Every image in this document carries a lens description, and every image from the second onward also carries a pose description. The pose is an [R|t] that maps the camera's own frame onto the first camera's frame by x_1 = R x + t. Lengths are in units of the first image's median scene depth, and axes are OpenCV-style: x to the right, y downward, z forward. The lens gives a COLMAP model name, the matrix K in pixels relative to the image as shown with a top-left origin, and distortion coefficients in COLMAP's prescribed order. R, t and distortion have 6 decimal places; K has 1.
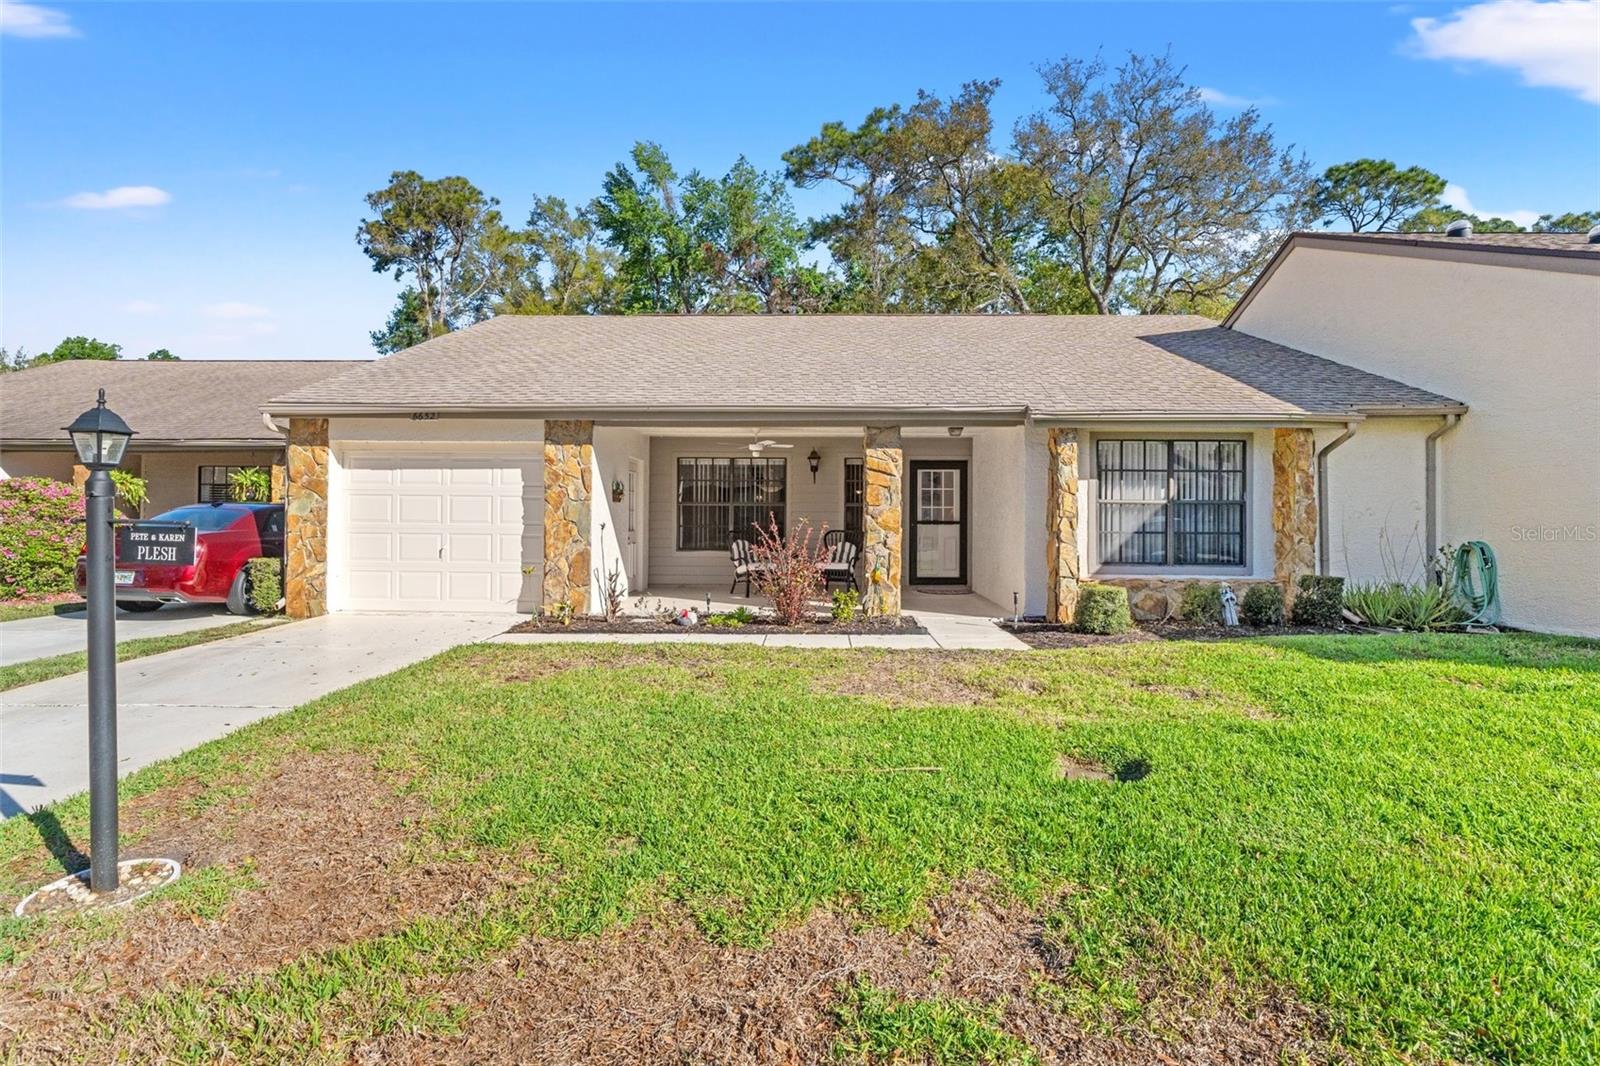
lens RADIAL K [[778.5, 0, 799.8], [0, 778.5, 522.5], [0, 0, 1]] dist [-0.004385, 0.000582]
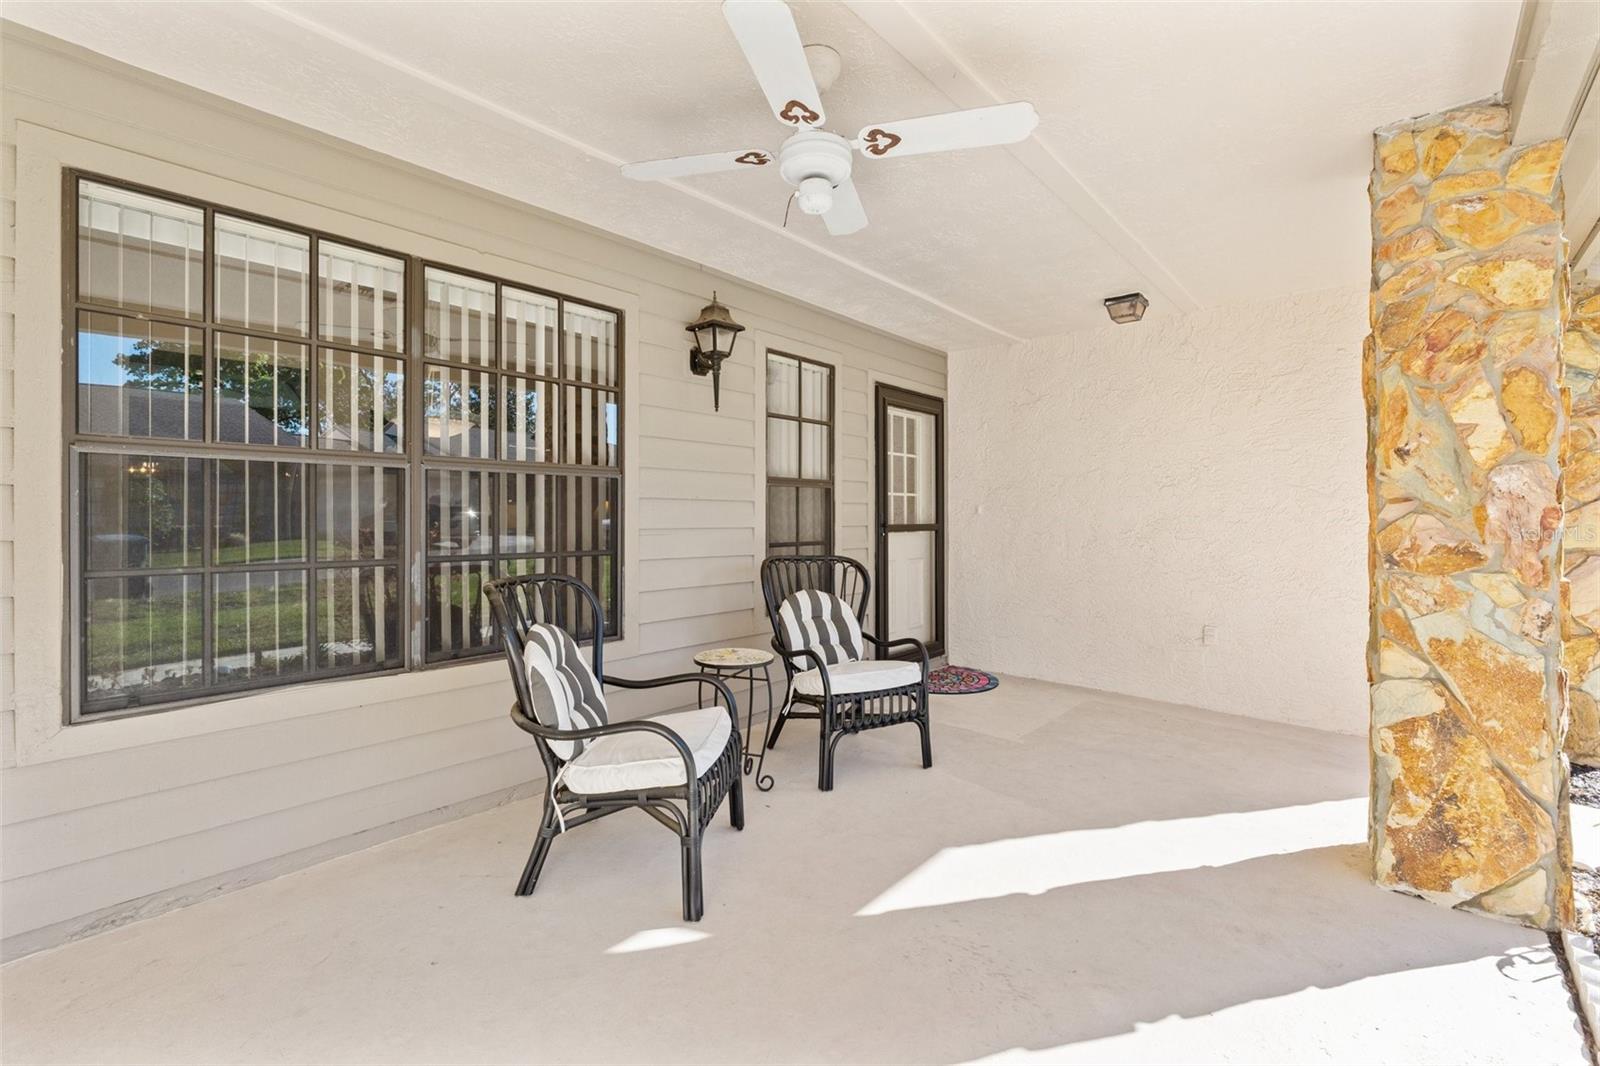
lens RADIAL K [[681.1, 0, 799.9], [0, 681.1, 525.5], [0, 0, 1]] dist [-0.007537, 0.000781]
pose [[0.636926, -0.015223, 0.770775, -0.219153], [0.011682, 0.999881, 0.010094, -0.007655], [-0.770836, 0.002575, 0.637028, 1.018600]]
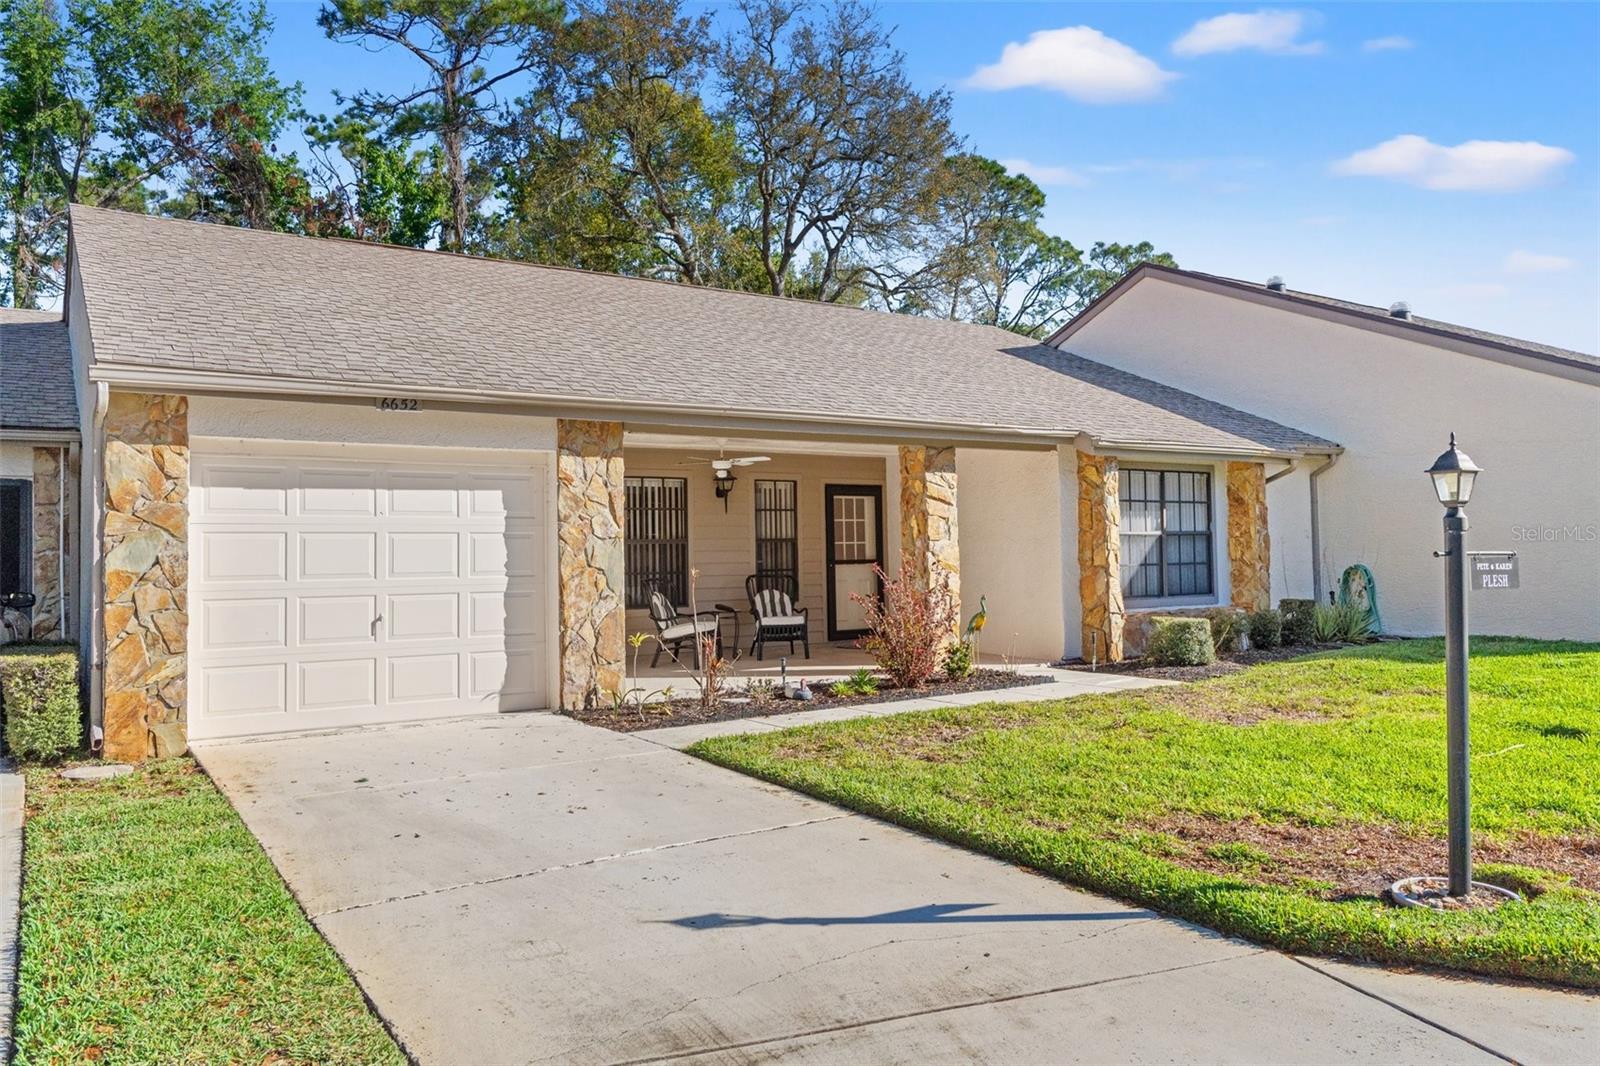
lens RADIAL K [[1180.8, 0, 801.8], [0, 1180.8, 535.7], [0, 0, 1]] dist [-0.002072, 0.000051]
pose [[0.807697, -0.009682, 0.589518, -0.752079], [0.026399, 0.999456, -0.019754, -0.005373], [-0.589006, 0.031518, 0.807514, 0.056183]]
